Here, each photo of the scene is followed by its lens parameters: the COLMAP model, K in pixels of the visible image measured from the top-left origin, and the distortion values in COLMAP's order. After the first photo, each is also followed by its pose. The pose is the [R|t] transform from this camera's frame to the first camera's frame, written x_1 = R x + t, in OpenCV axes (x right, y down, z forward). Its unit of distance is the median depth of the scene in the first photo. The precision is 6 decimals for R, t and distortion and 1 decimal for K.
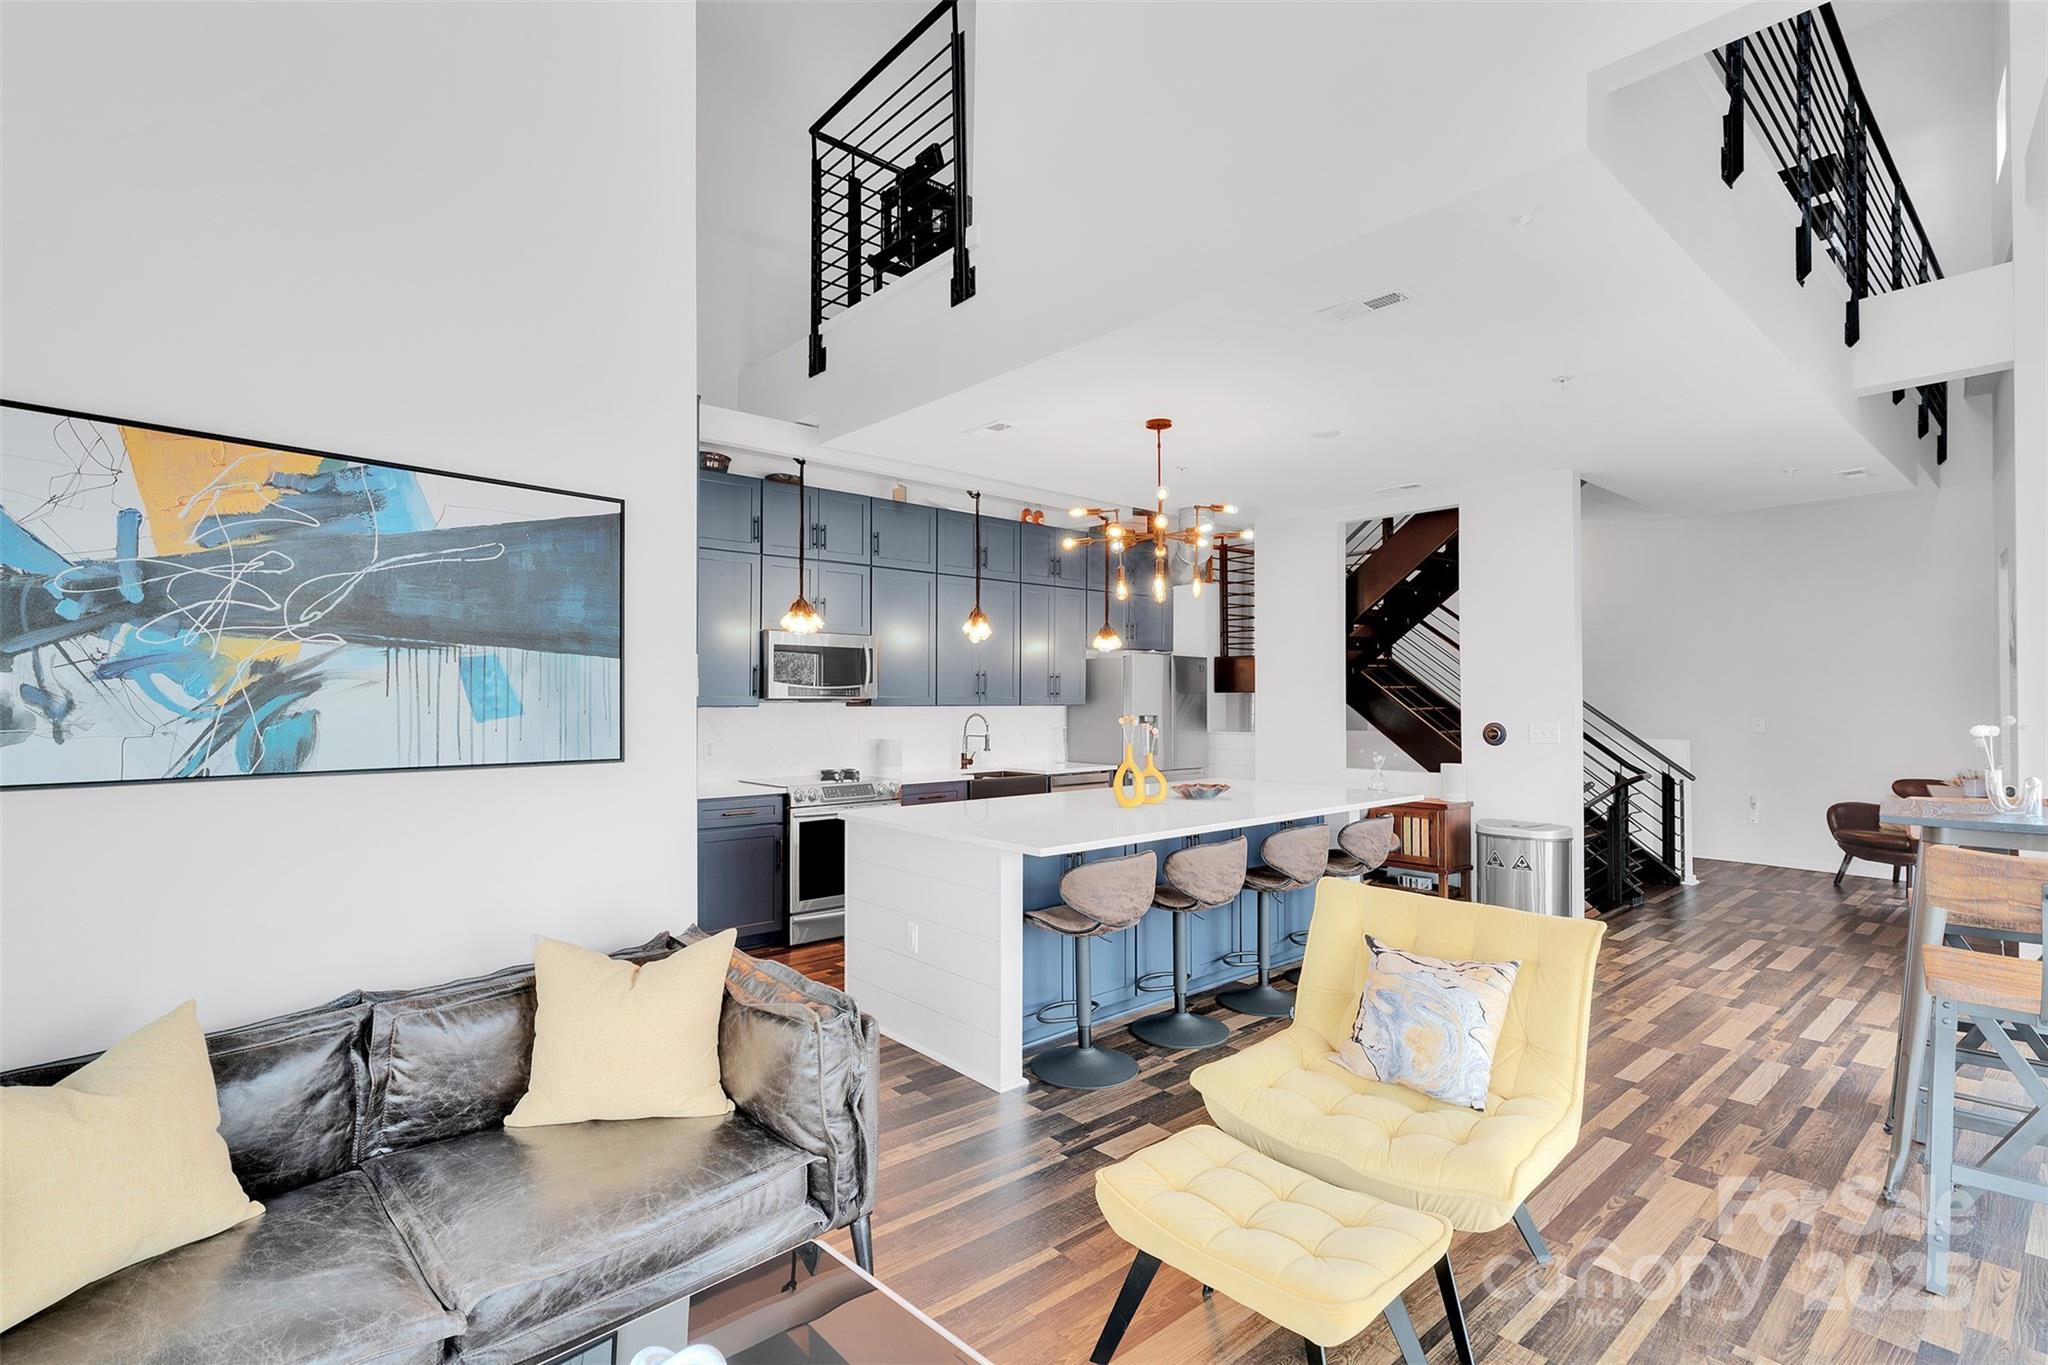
lens RADIAL K [[918.8, 0, 1034.0], [0, 918.8, 699.9], [0, 0, 1]] dist [-0.008610, 0.000463]
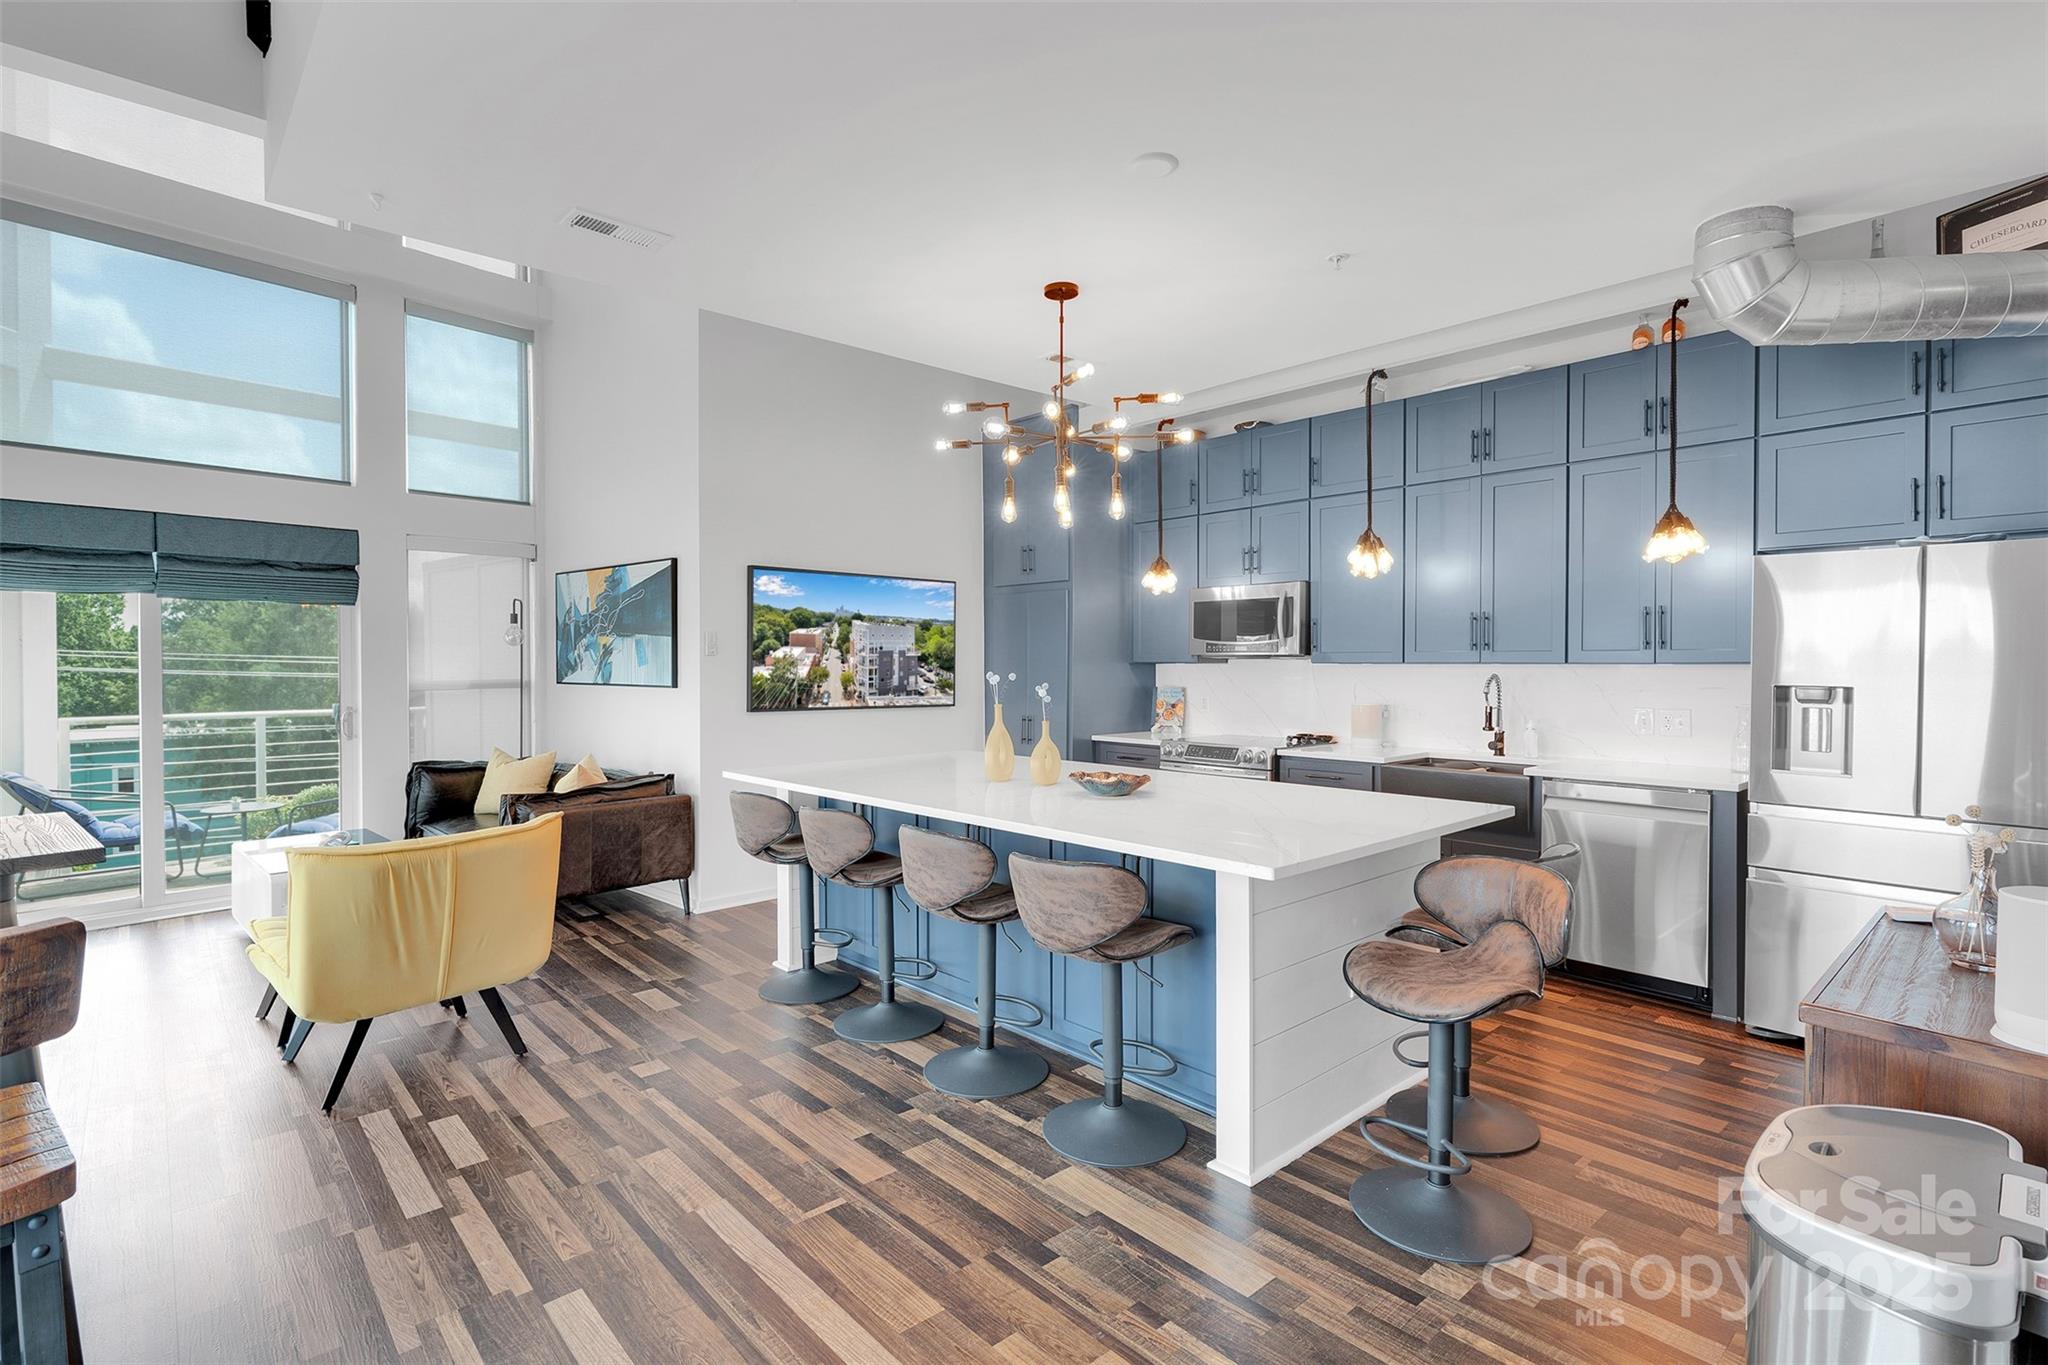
lens RADIAL K [[918.8, 0, 984.6], [0, 918.8, 667.1], [0, 0, 1]] dist [-0.008610, 0.000463]
pose [[0.034710, -0.005486, -0.999382, 1.319375], [0.000772, 0.999985, -0.005462, 0.029195], [0.999397, -0.000582, 0.034713, 1.337424]]
